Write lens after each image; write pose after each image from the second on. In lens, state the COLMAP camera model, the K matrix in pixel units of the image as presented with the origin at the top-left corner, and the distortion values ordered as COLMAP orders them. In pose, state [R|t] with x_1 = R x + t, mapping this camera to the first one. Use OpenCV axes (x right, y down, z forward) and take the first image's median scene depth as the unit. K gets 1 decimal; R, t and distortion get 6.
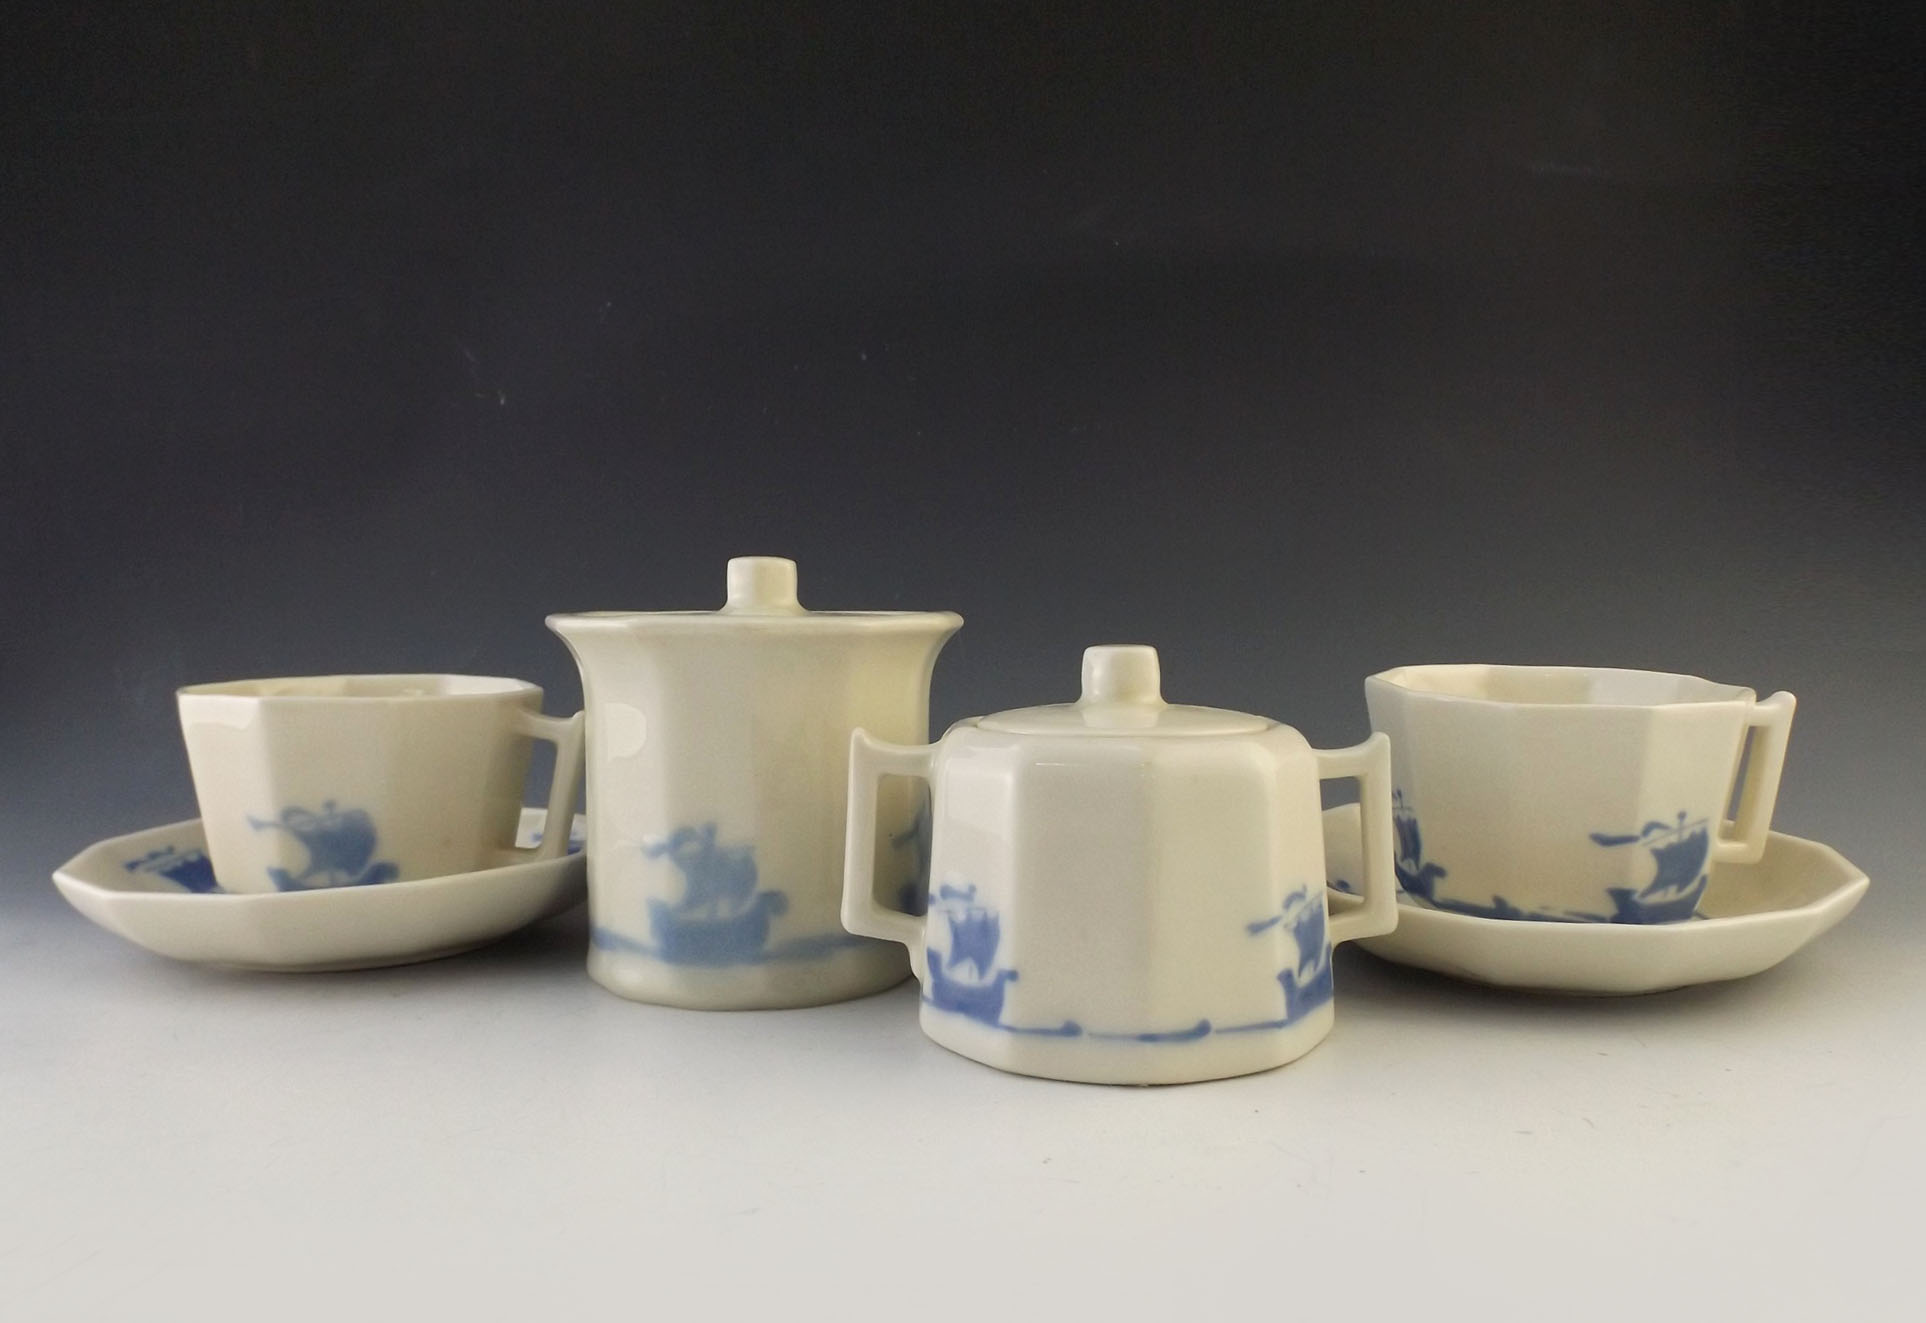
lens RADIAL K [[1455.6, 0, 982.8], [0, 1455.6, 677.1], [0, 0, 1]] dist [-0.004944, -0.005324]
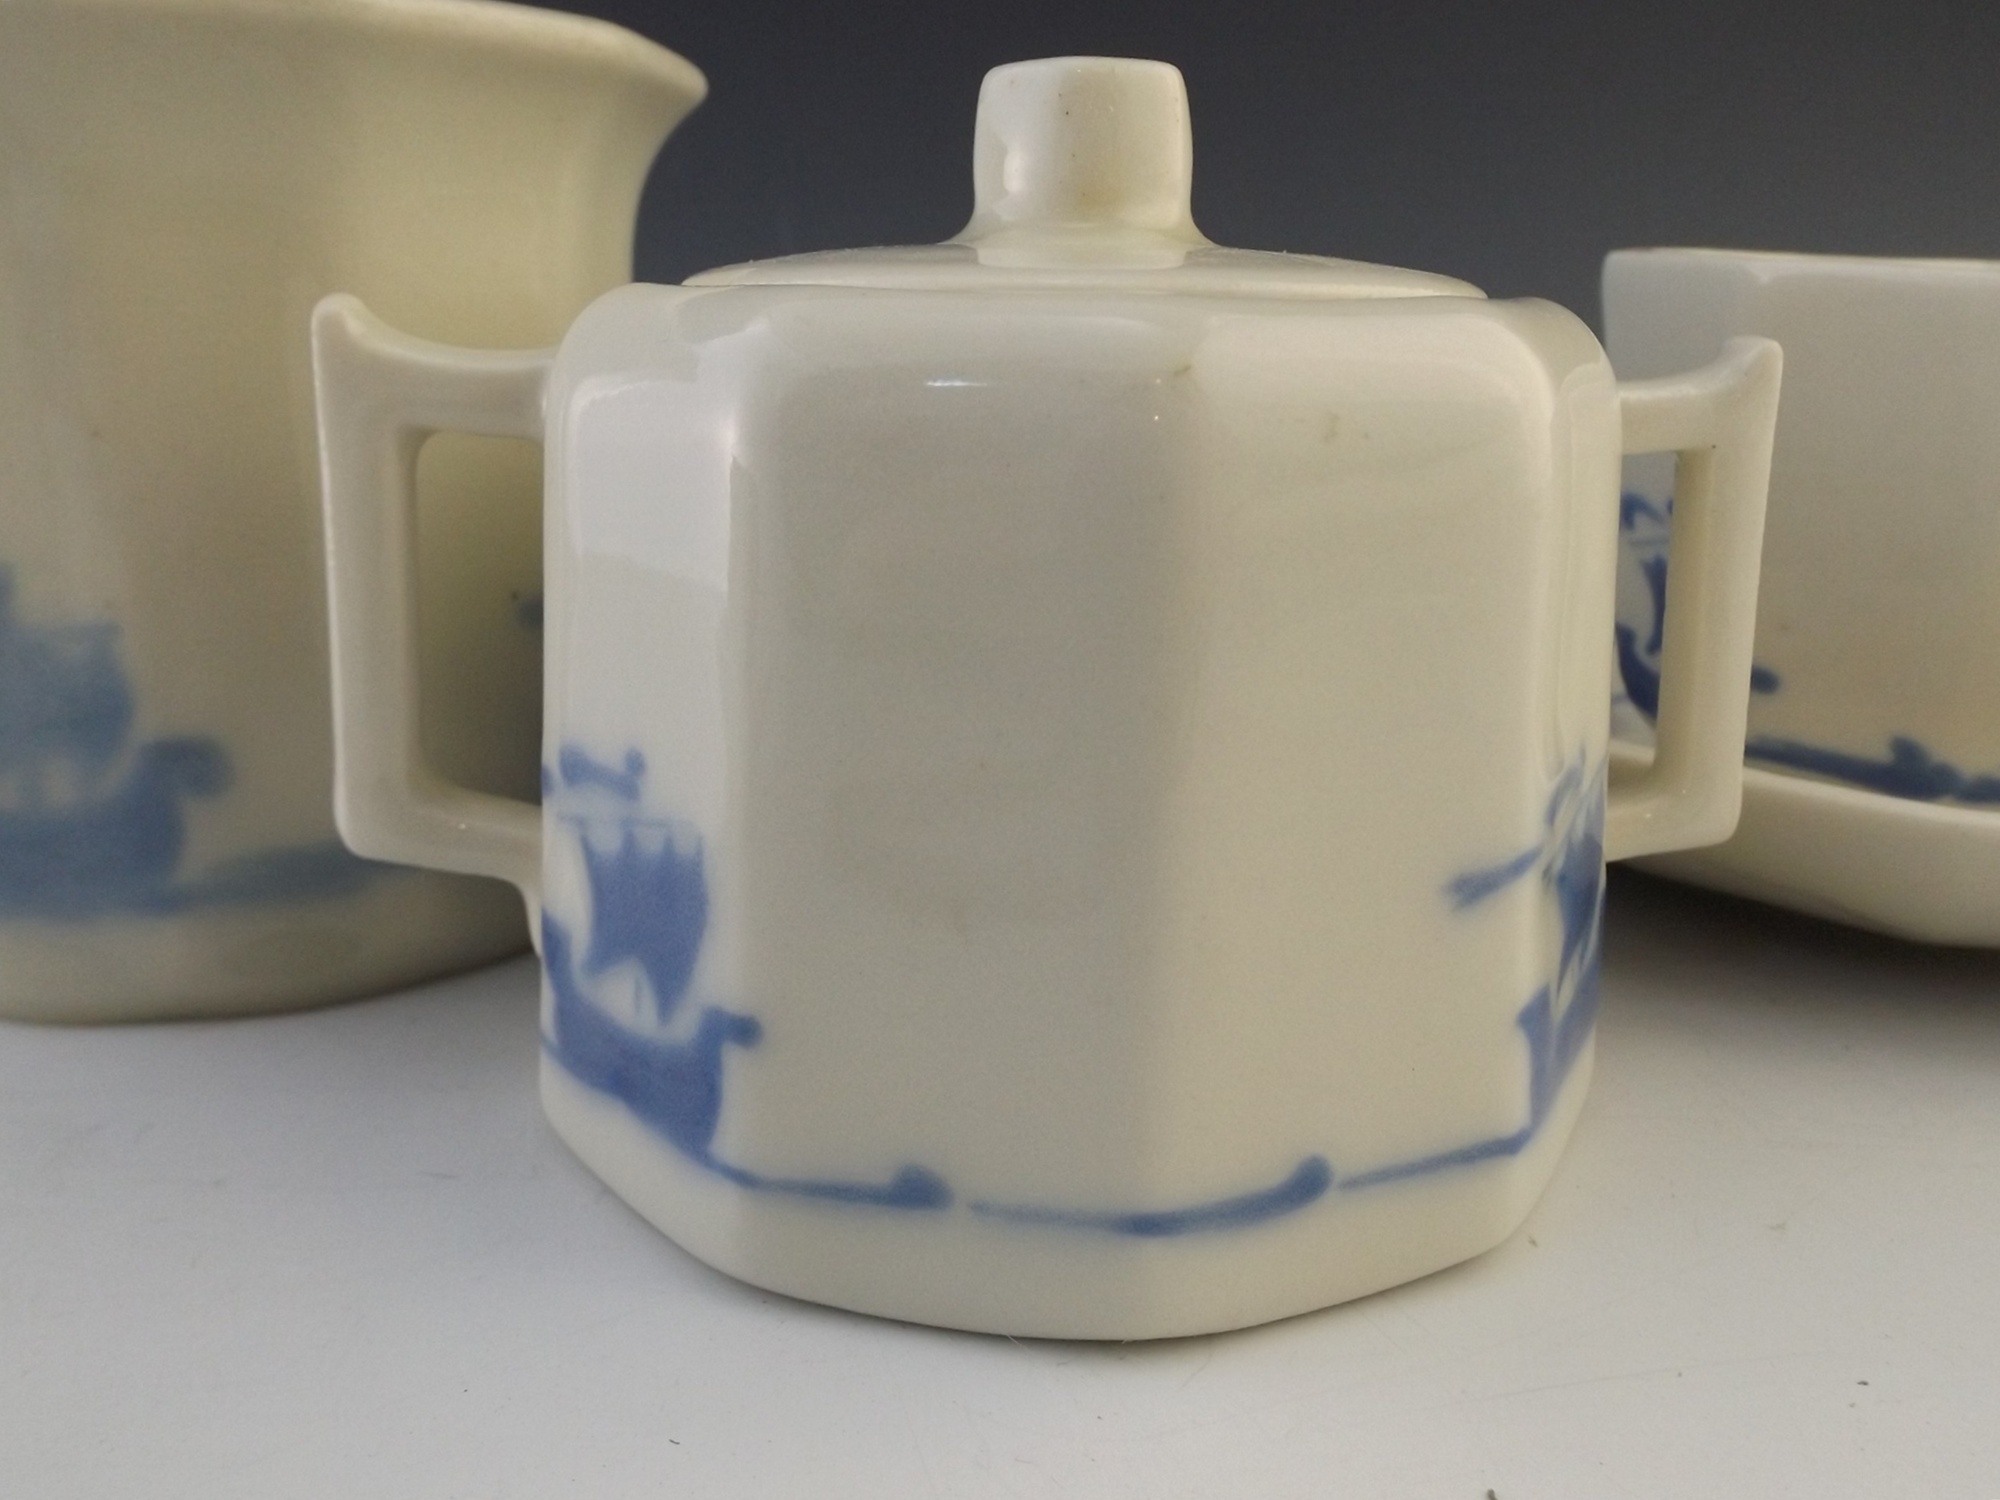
lens RADIAL K [[1576.1, 0, 1015.5], [0, 1576.1, 776.2], [0, 0, 1]] dist [0.002221, -0.021933]
pose [[0.997643, -0.003062, 0.068554, 0.051139], [-0.013007, 0.972456, 0.232724, 0.057075], [-0.067378, -0.233067, 0.970124, 0.586464]]
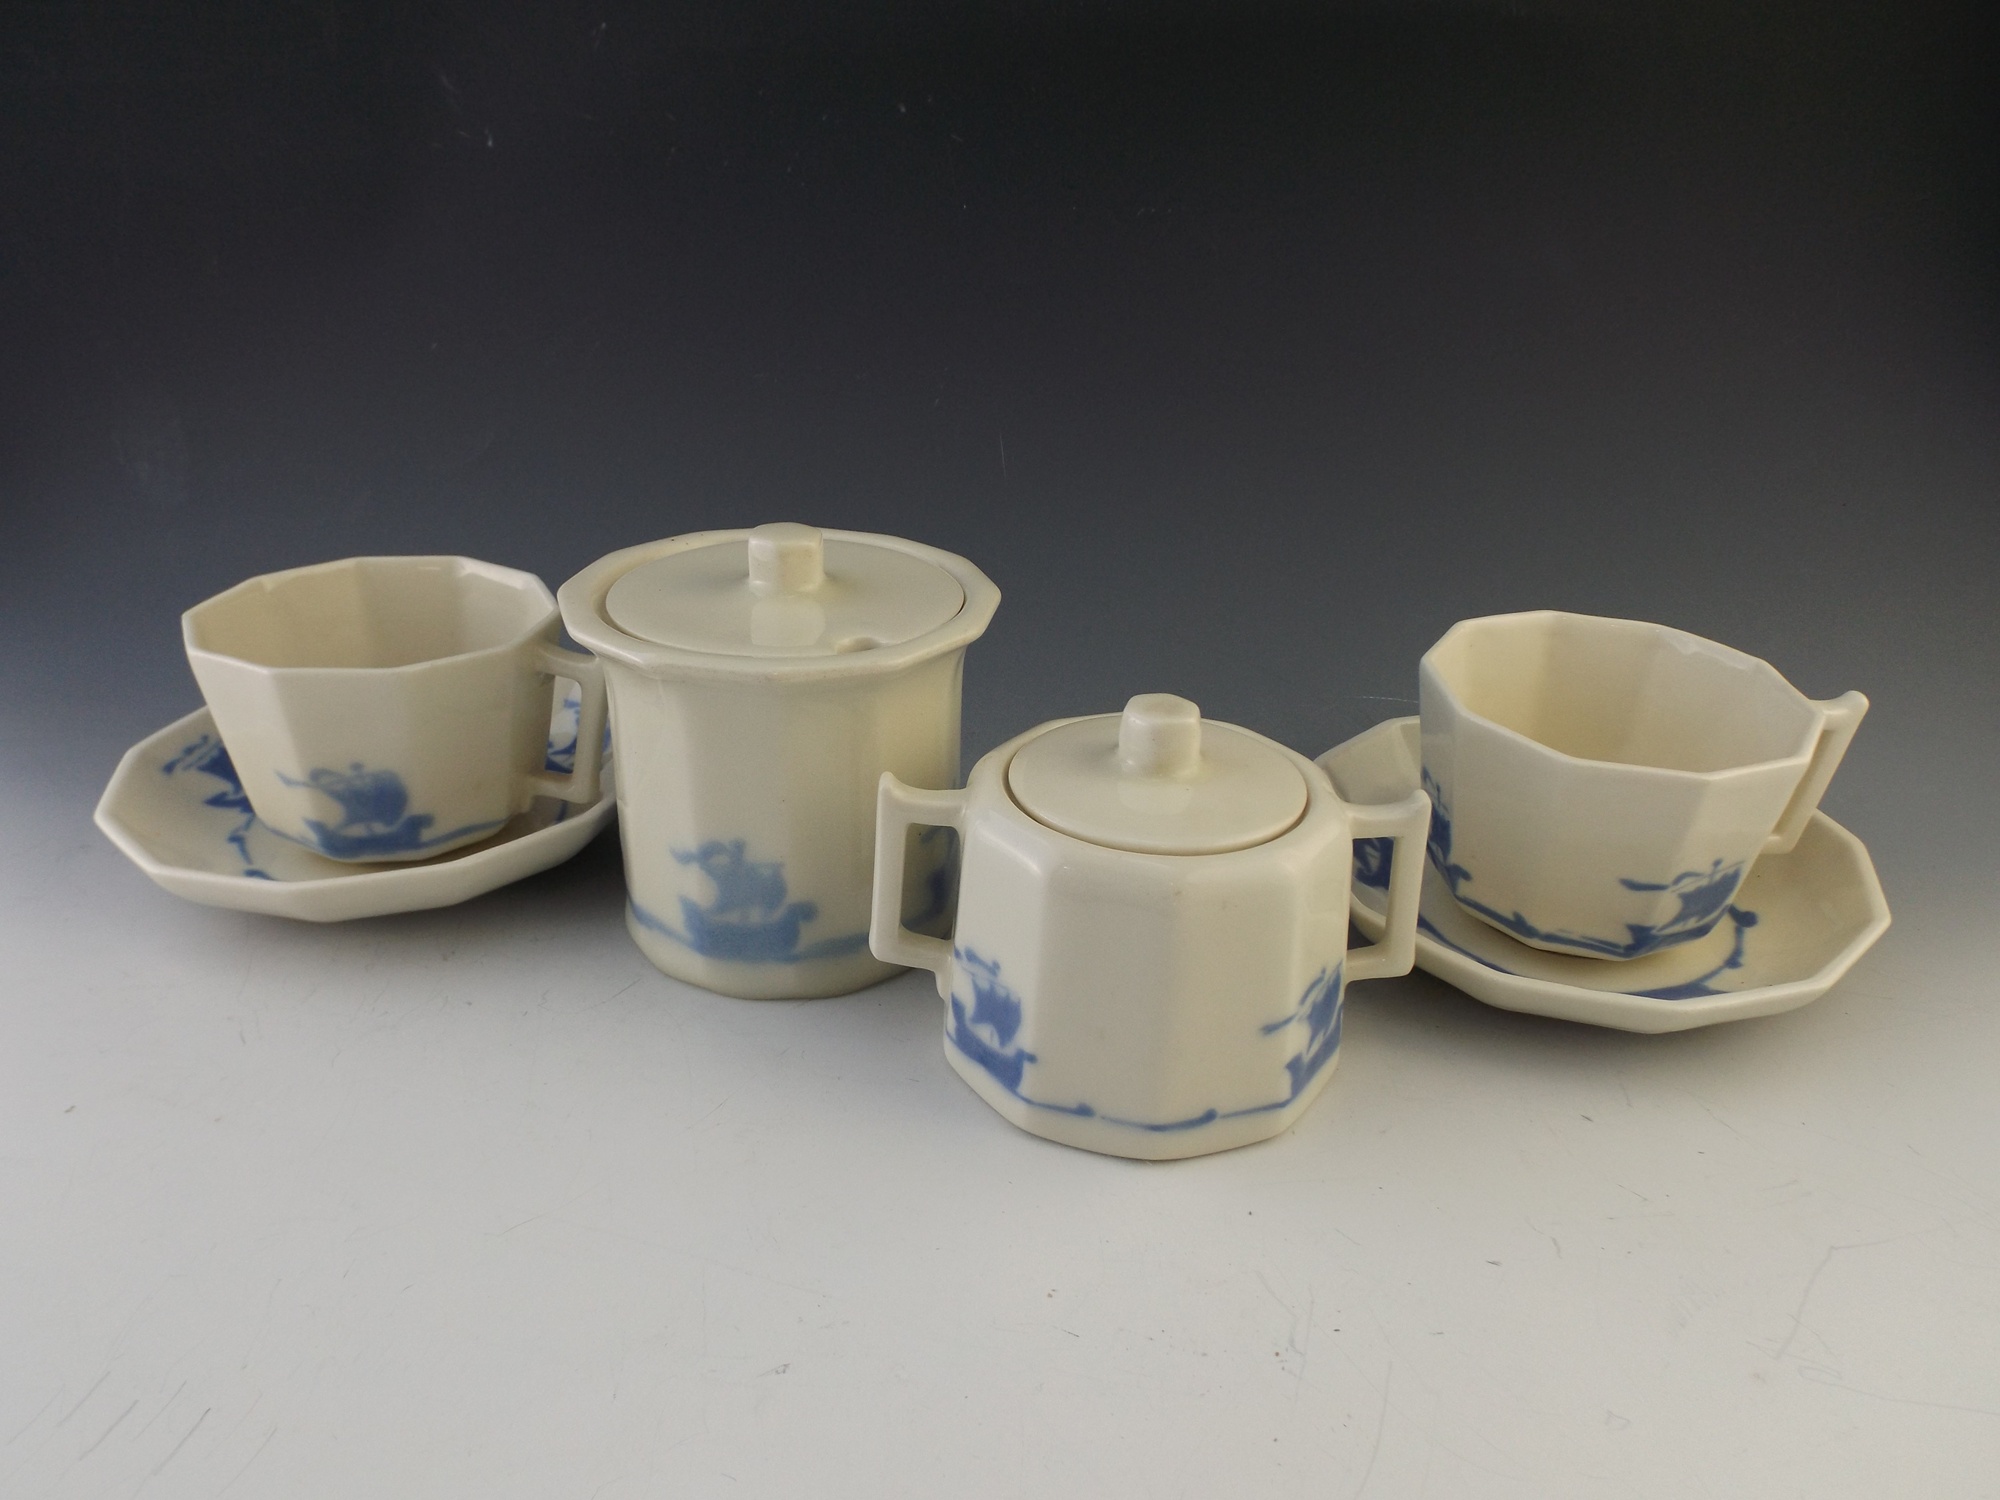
lens RADIAL K [[1445.7, 0, 1004.0], [0, 1445.7, 764.4], [0, 0, 1]] dist [-0.003123, -0.003513]
pose [[0.999190, 0.039373, -0.008362, 0.001005], [-0.033099, 0.921944, 0.385905, -0.343930], [0.022904, -0.385316, 0.922500, 0.111585]]
